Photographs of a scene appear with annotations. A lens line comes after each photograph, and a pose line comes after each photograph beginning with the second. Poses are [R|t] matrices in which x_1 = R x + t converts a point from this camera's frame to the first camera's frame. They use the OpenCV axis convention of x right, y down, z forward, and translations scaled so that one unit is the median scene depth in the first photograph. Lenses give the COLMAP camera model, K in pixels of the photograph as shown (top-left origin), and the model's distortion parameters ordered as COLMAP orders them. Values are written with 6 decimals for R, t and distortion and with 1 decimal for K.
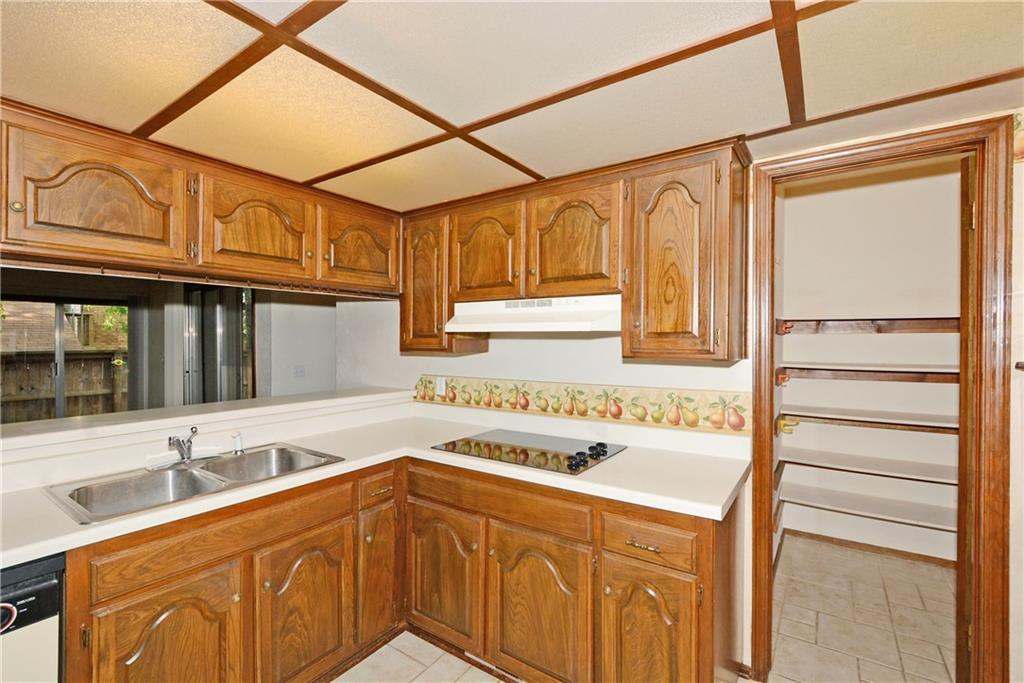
lens RADIAL K [[452.0, 0, 511.8], [0, 452.0, 341.4], [0, 0, 1]] dist [0.004541, -0.004630]
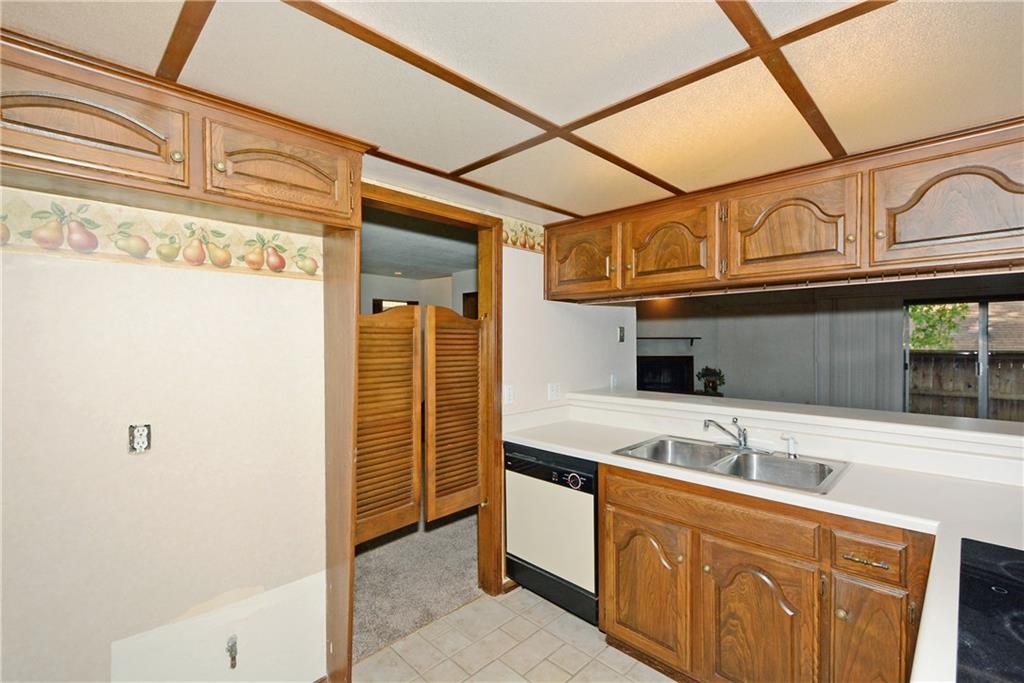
lens RADIAL K [[452.0, 0, 511.3], [0, 452.0, 341.3], [0, 0, 1]] dist [0.004541, -0.004630]
pose [[-0.172804, 0.004261, -0.984947, 0.535568], [0.000463, 0.999991, 0.004245, -0.012722], [0.984956, 0.000278, -0.172804, 0.630343]]
